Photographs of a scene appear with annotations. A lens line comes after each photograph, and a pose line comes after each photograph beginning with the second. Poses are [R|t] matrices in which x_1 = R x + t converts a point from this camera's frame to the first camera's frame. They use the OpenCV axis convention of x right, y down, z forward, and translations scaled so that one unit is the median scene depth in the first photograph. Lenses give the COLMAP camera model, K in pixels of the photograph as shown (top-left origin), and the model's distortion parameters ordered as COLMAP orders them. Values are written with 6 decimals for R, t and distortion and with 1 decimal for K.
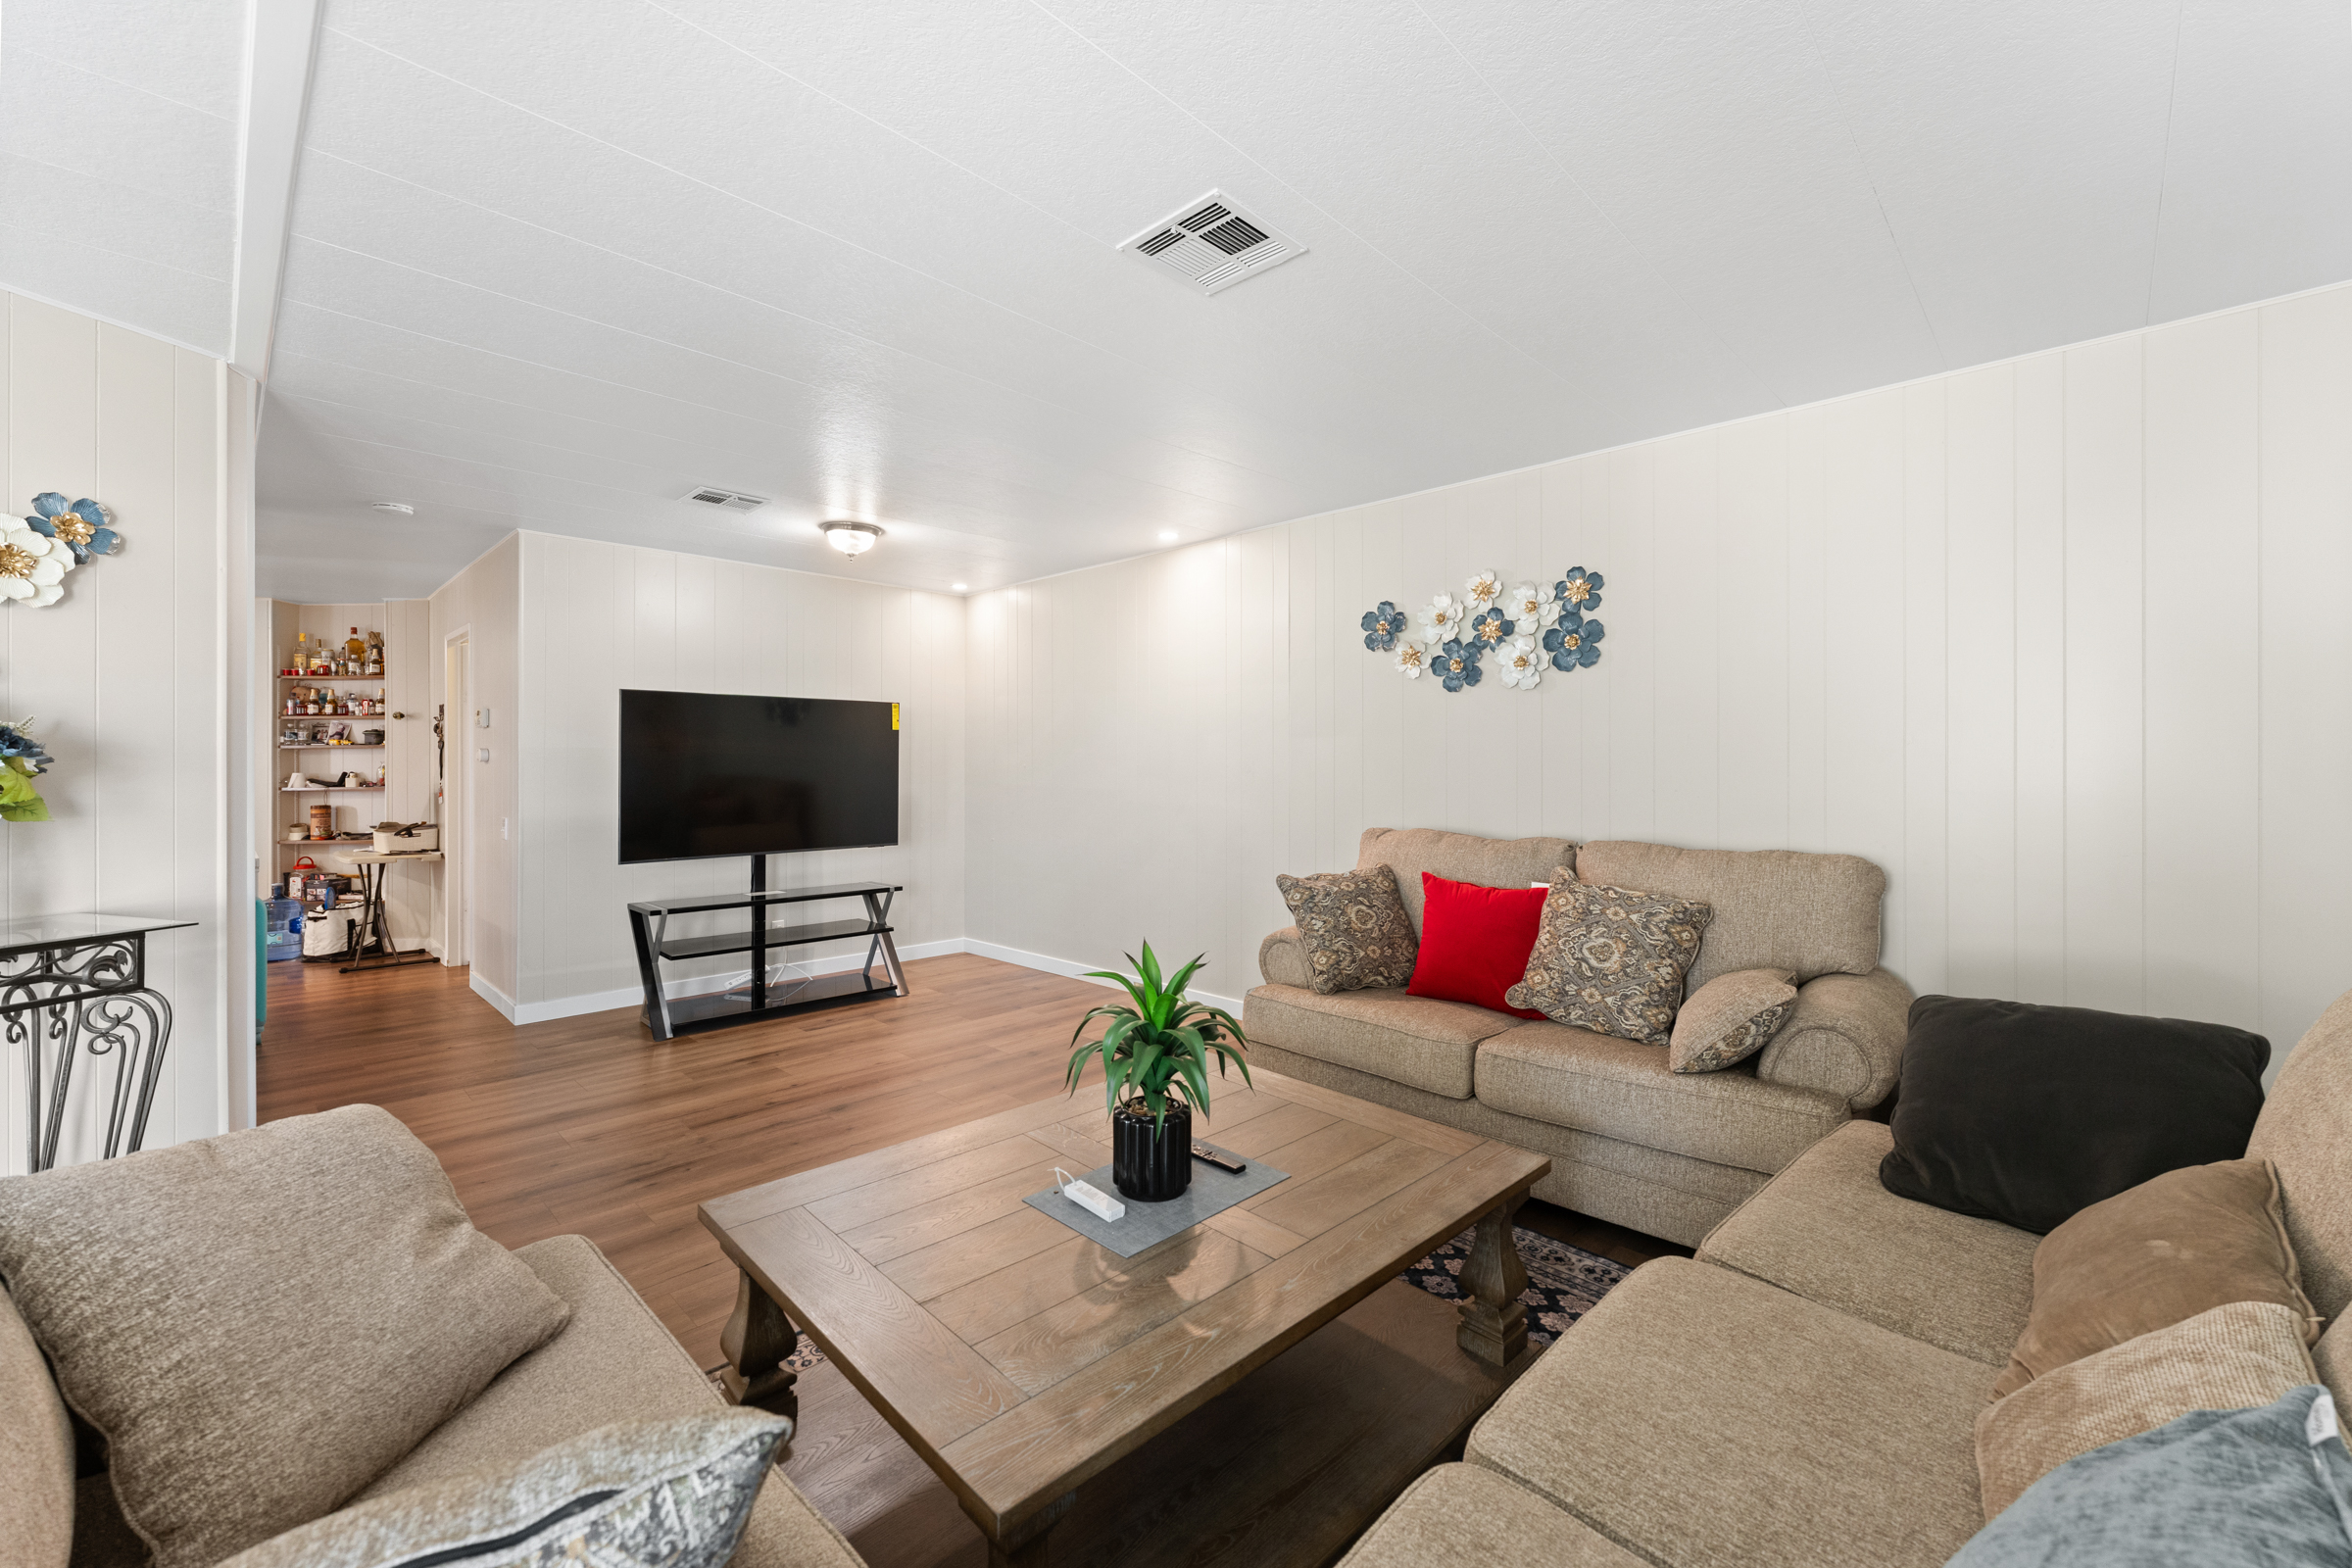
lens RADIAL K [[943.1, 0, 1180.9], [0, 943.1, 766.4], [0, 0, 1]] dist [-0.000961, -0.000093]
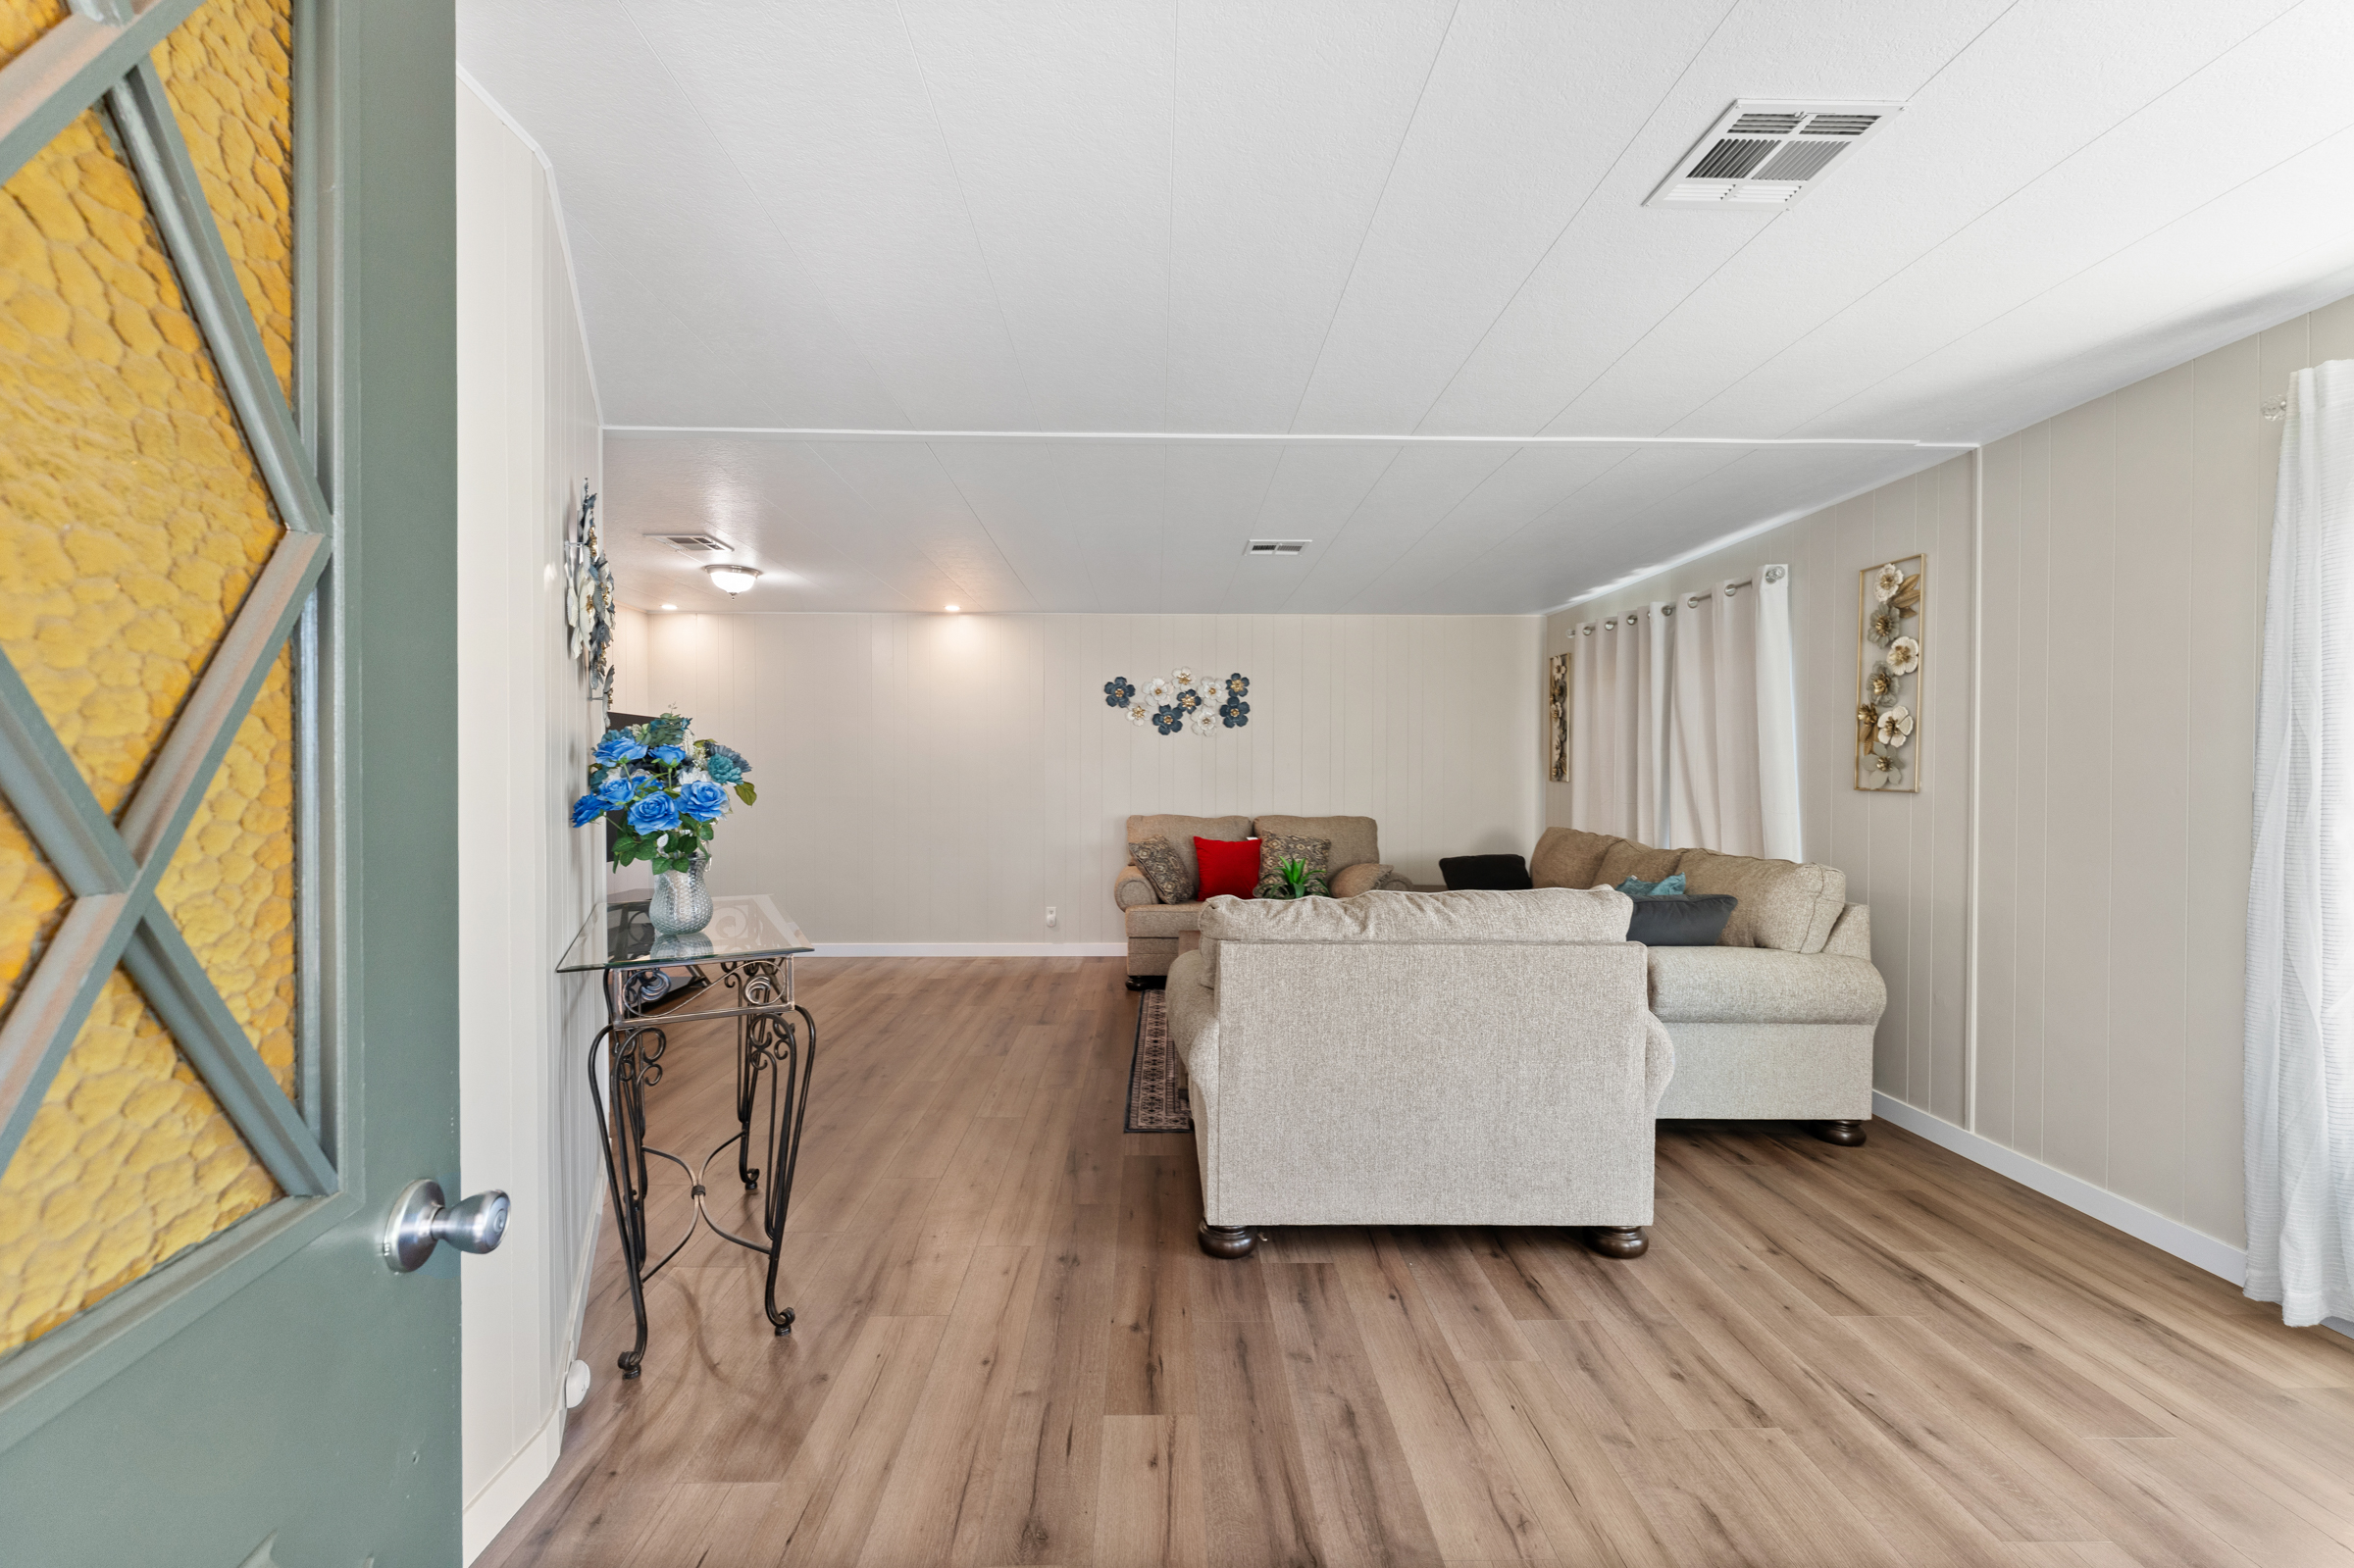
lens RADIAL K [[943.8, 0, 1179.7], [0, 943.8, 788.1], [0, 0, 1]] dist [-0.000961, -0.000093]
pose [[0.700293, -0.007435, 0.713817, -0.930827], [-0.000740, 0.999938, 0.011141, -0.001782], [-0.713855, -0.008330, 0.700244, -0.226453]]
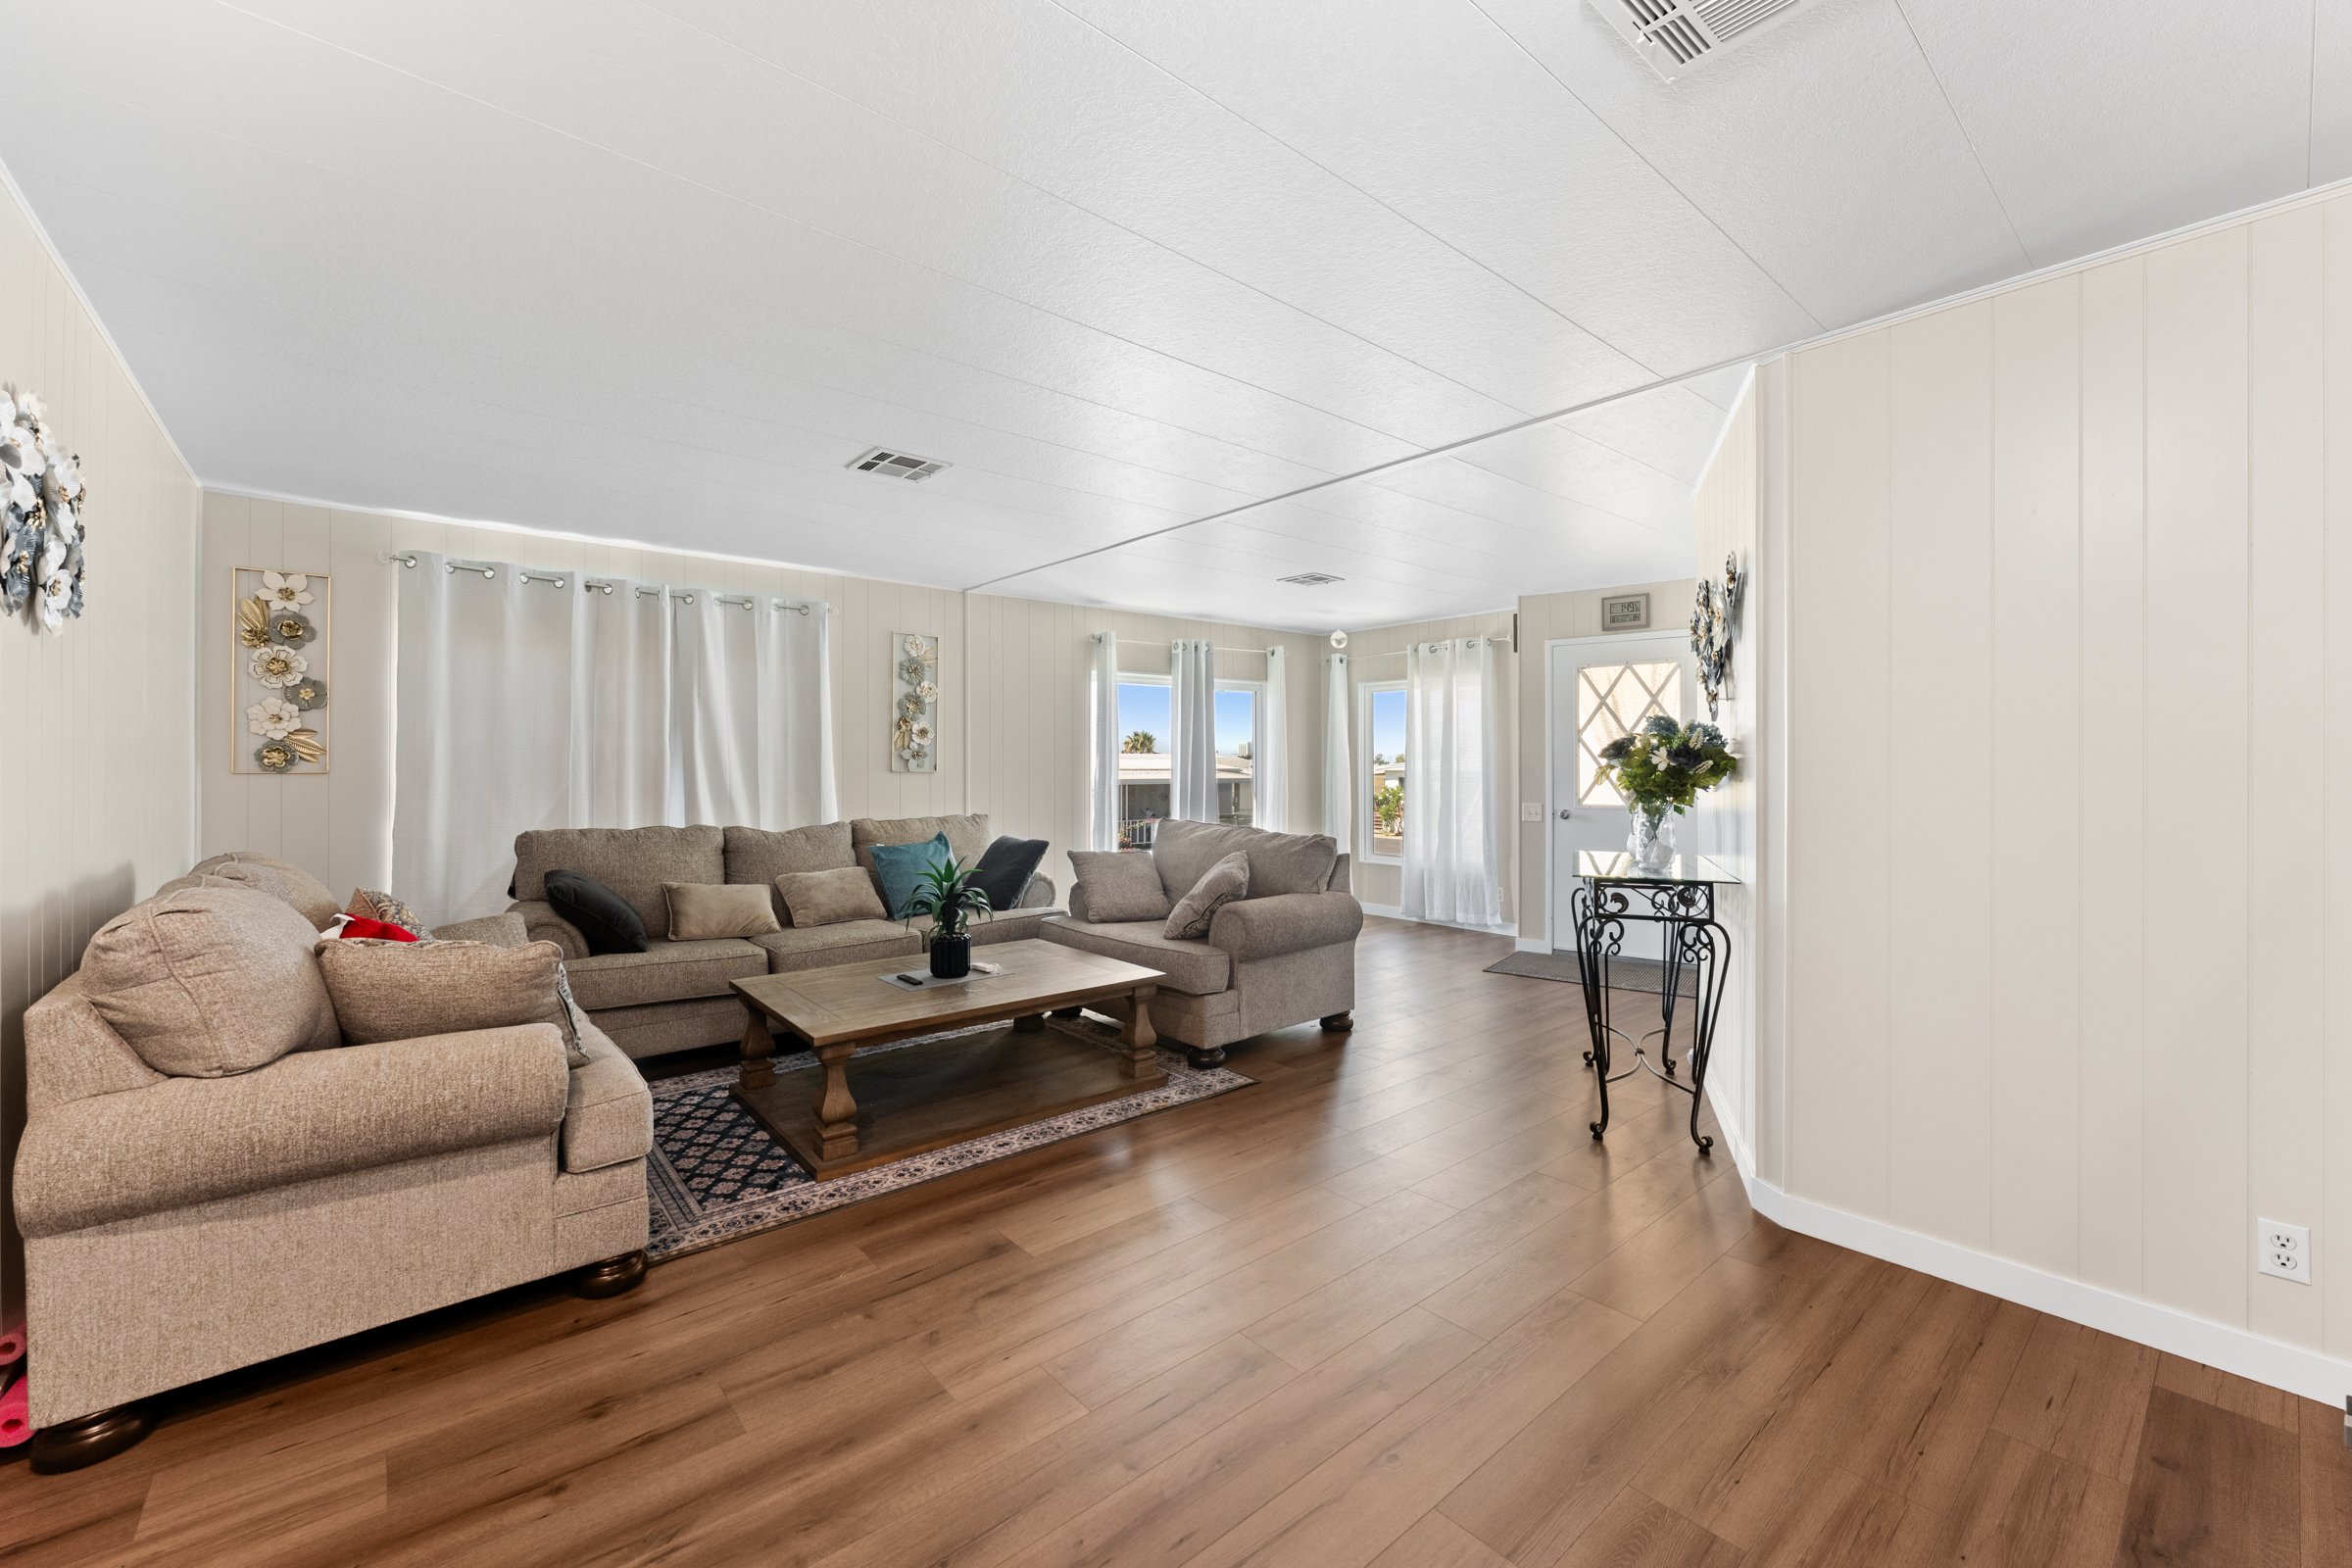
lens RADIAL K [[943.1, 0, 1176.5], [0, 943.1, 762.2], [0, 0, 1]] dist [-0.000961, -0.000093]
pose [[-0.995589, 0.001781, 0.093808, -0.365645], [0.001400, 0.999990, -0.004132, 0.004988], [-0.093814, -0.003983, -0.995582, 1.449474]]
